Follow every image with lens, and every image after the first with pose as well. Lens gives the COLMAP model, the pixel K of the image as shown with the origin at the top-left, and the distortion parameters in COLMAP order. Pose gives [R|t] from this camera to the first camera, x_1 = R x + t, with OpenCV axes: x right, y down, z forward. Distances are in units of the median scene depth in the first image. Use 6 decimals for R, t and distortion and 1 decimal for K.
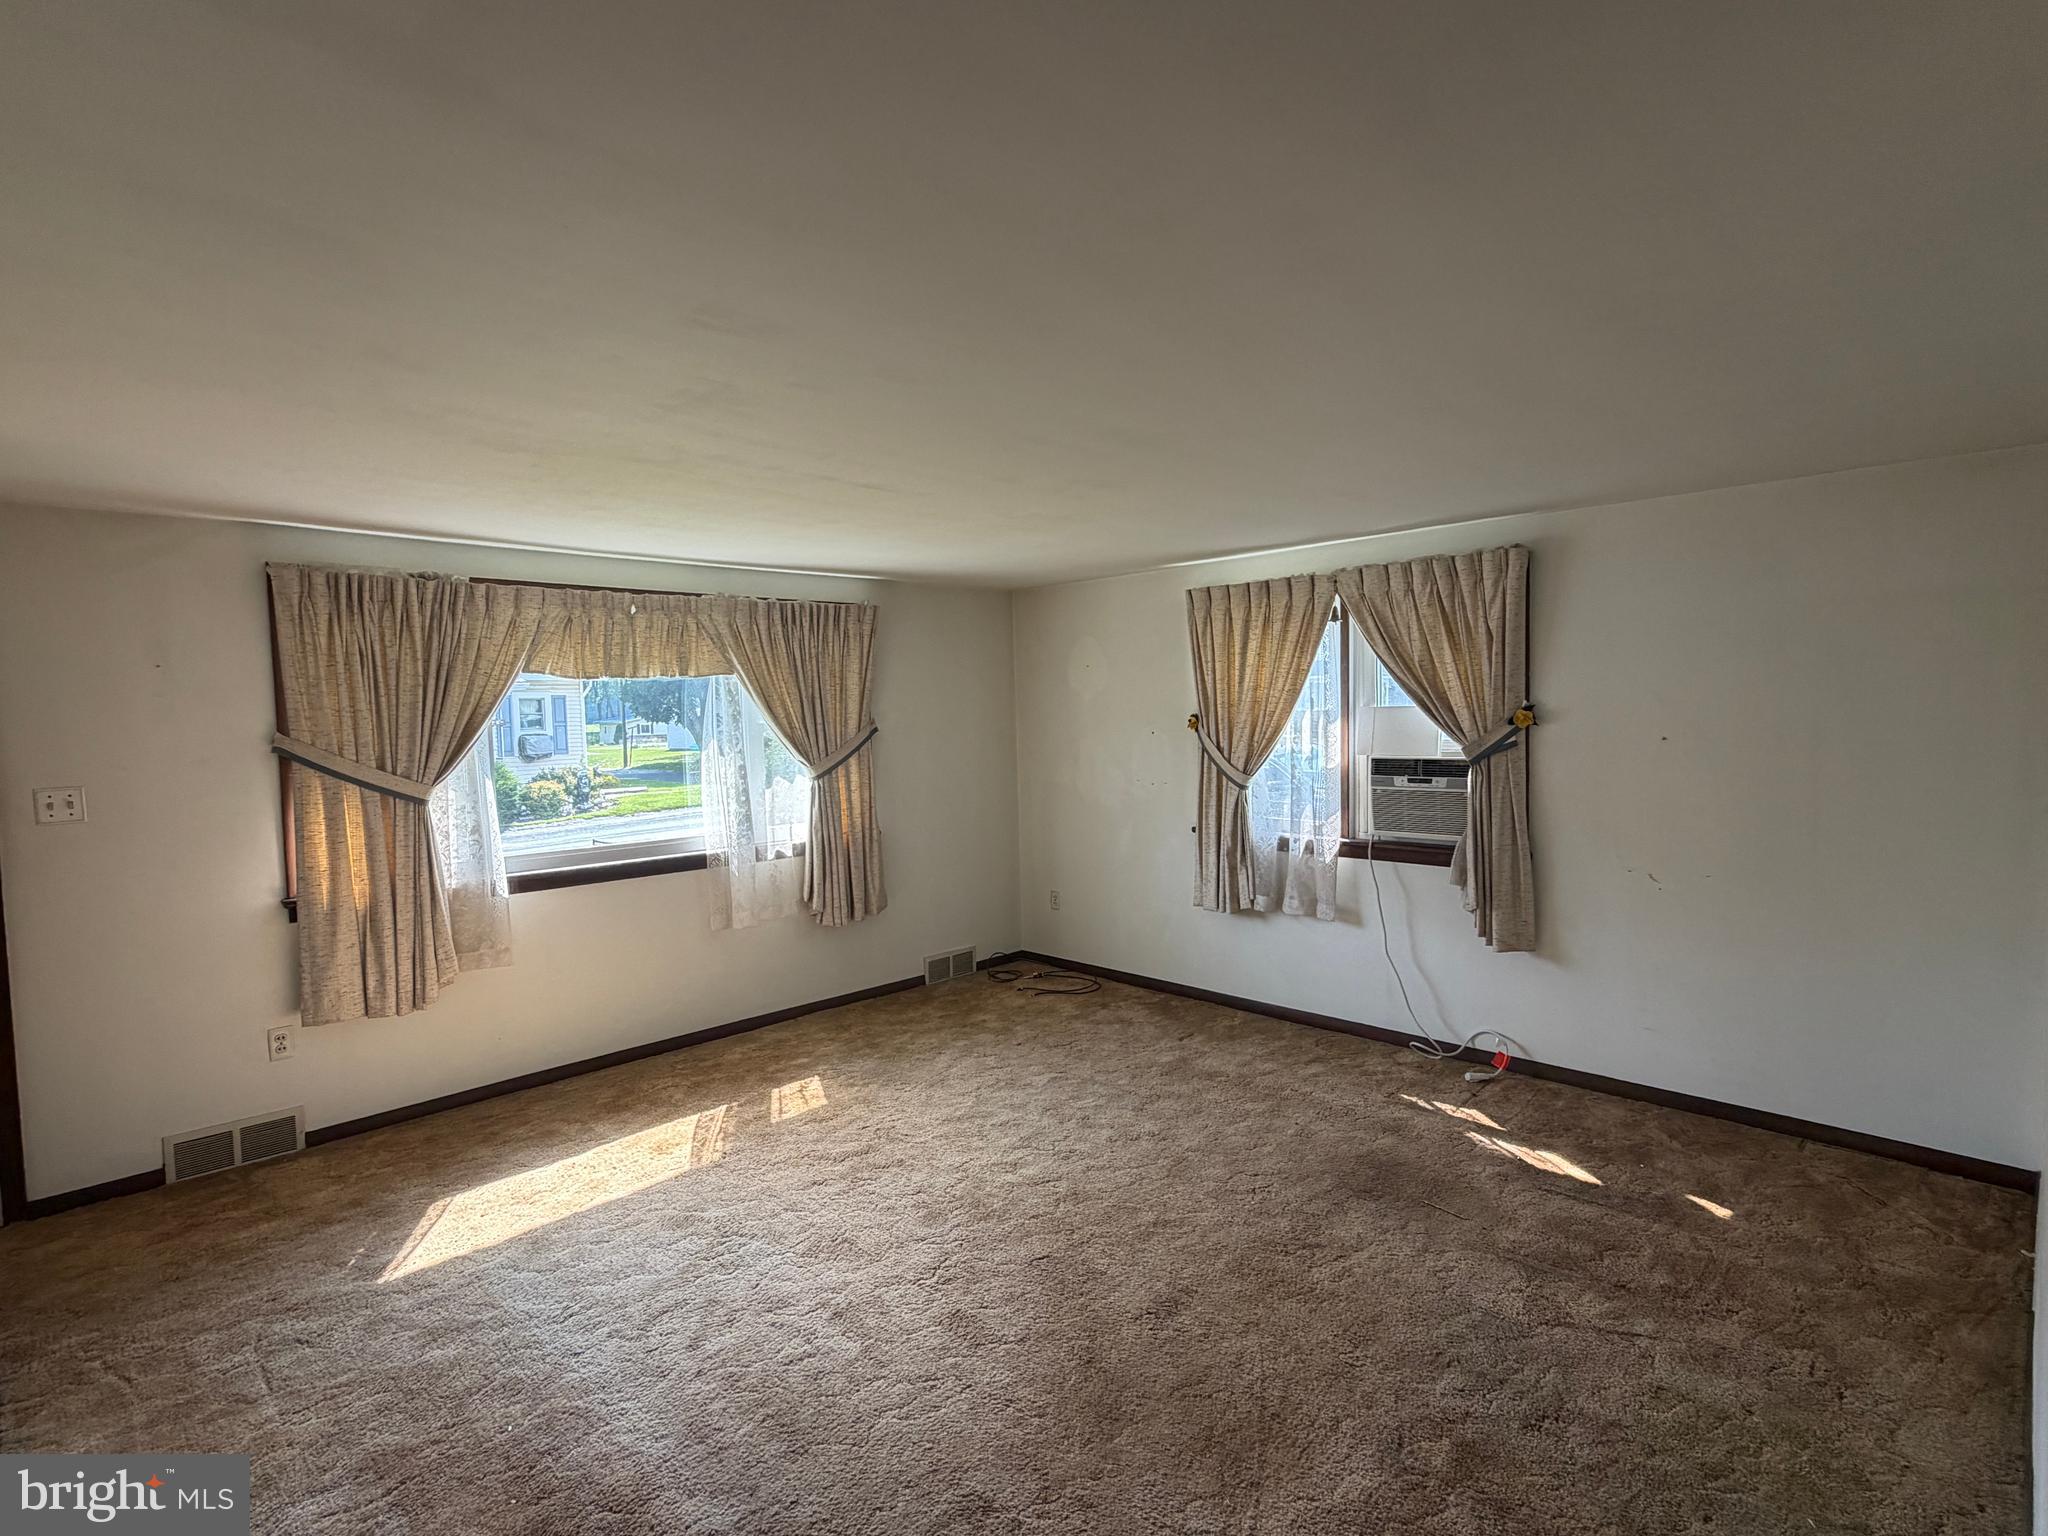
lens RADIAL K [[1005.5, 0, 1024.0], [0, 1005.5, 768.0], [0, 0, 1]] dist [-0.003155, 0.000715]
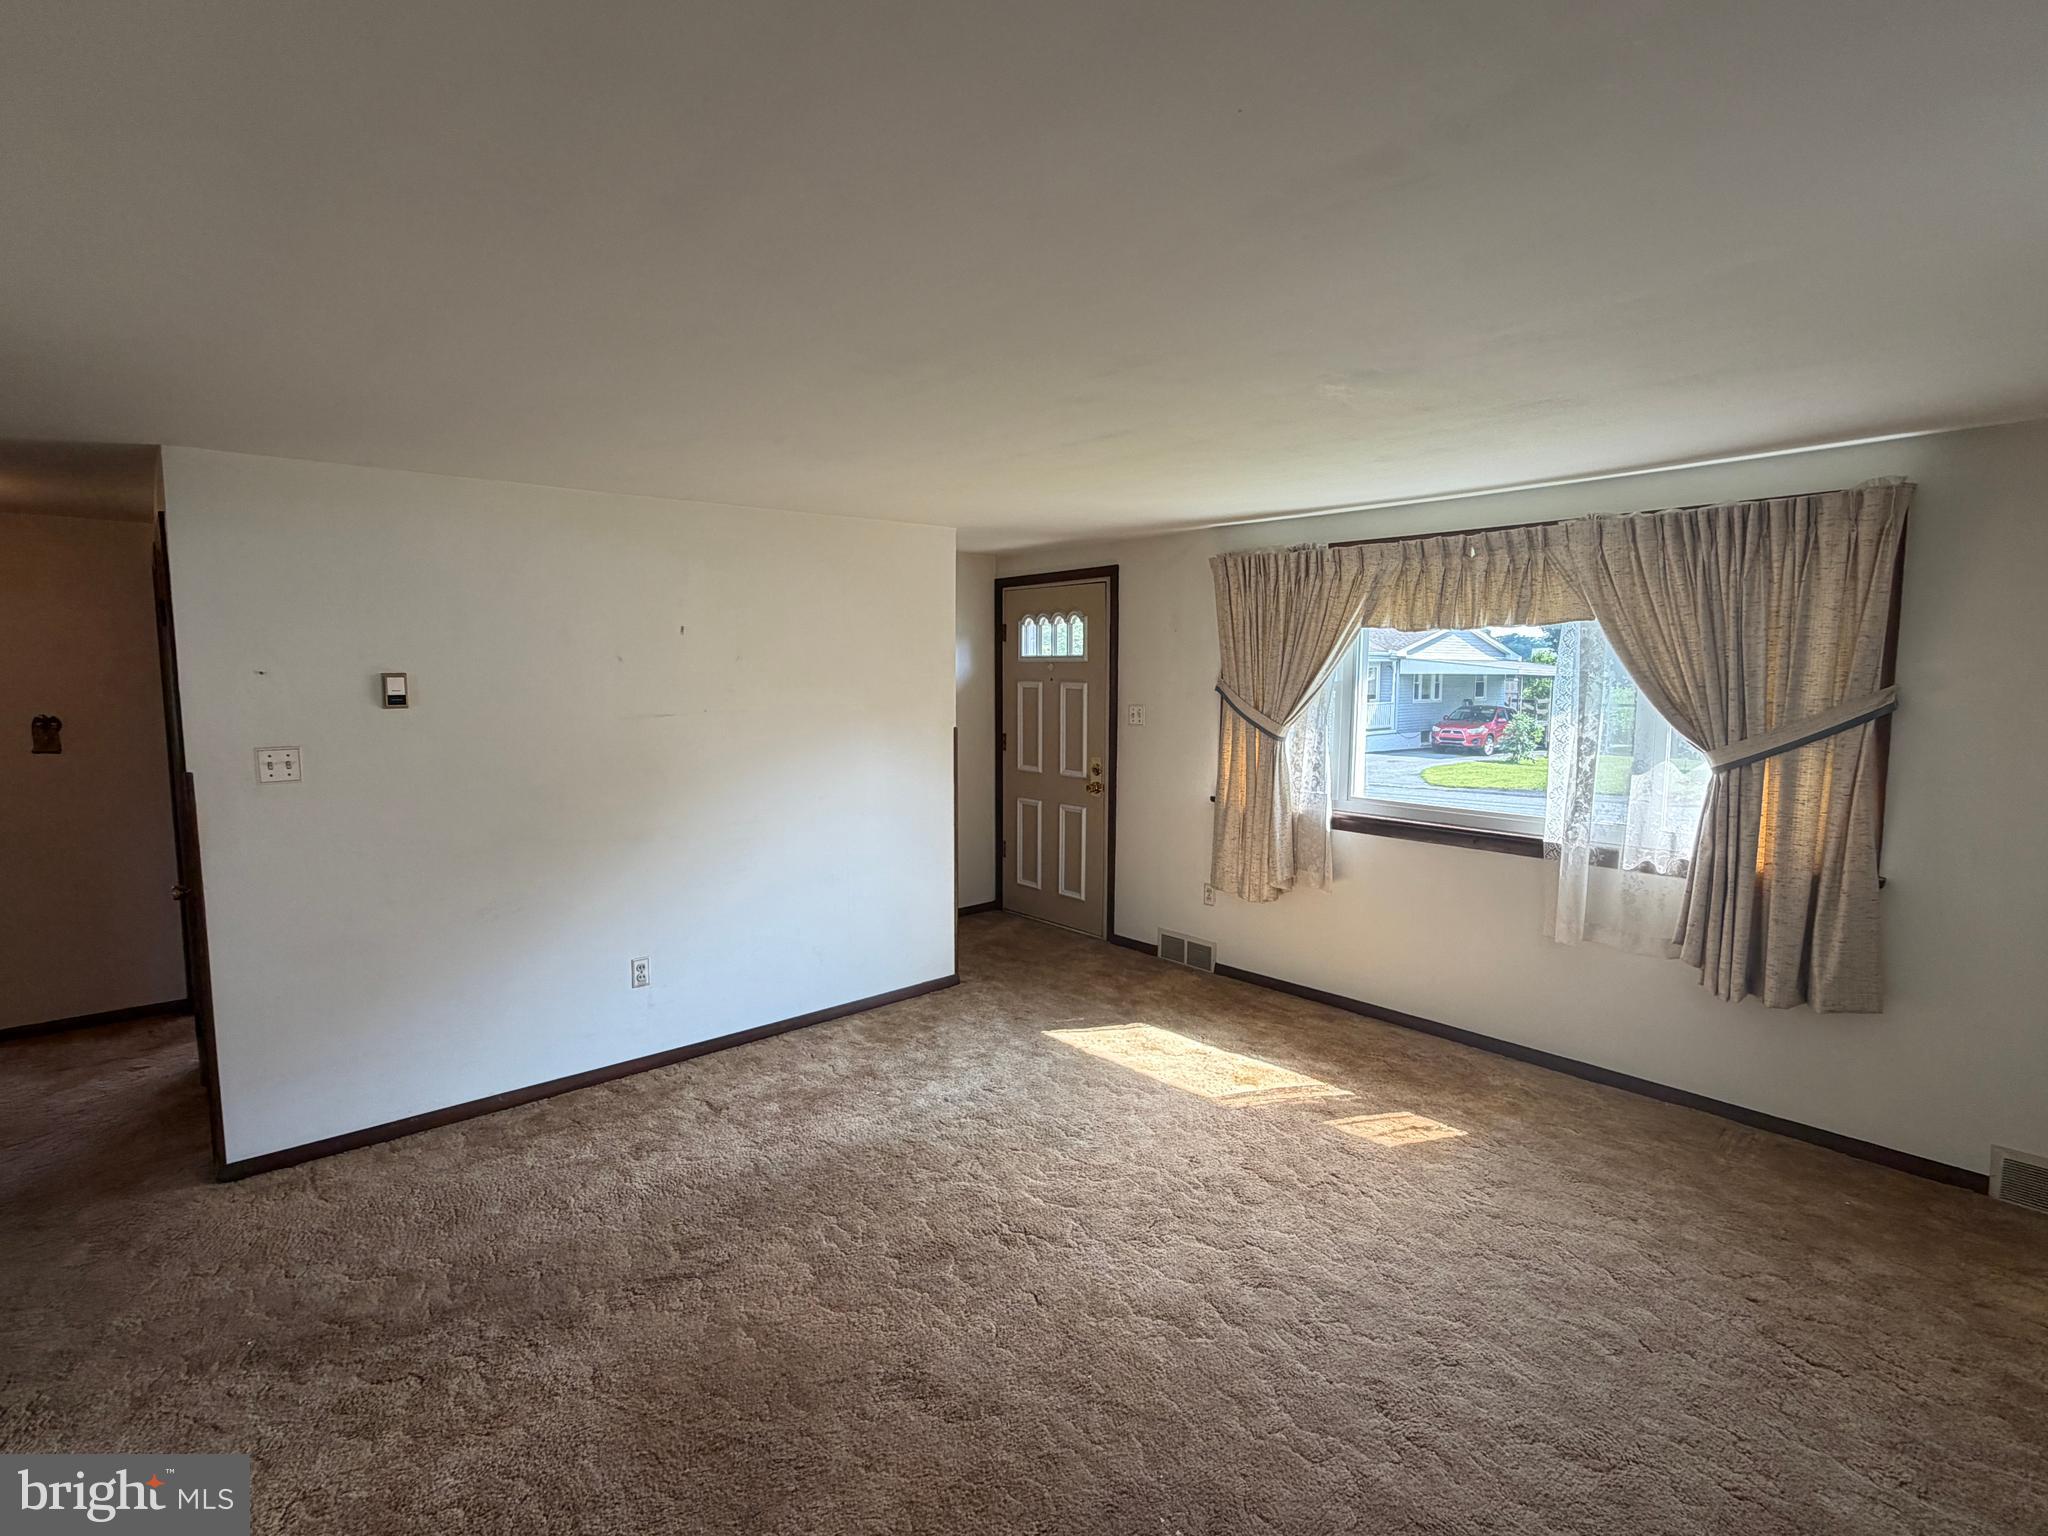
lens RADIAL K [[1005.5, 0, 1024.0], [0, 1005.5, 768.0], [0, 0, 1]] dist [-0.003155, 0.000715]
pose [[-0.064974, 0.123469, -0.990219, 0.598740], [-0.052311, 0.990530, 0.126940, -0.064426], [0.996515, 0.060047, -0.057900, 0.720551]]
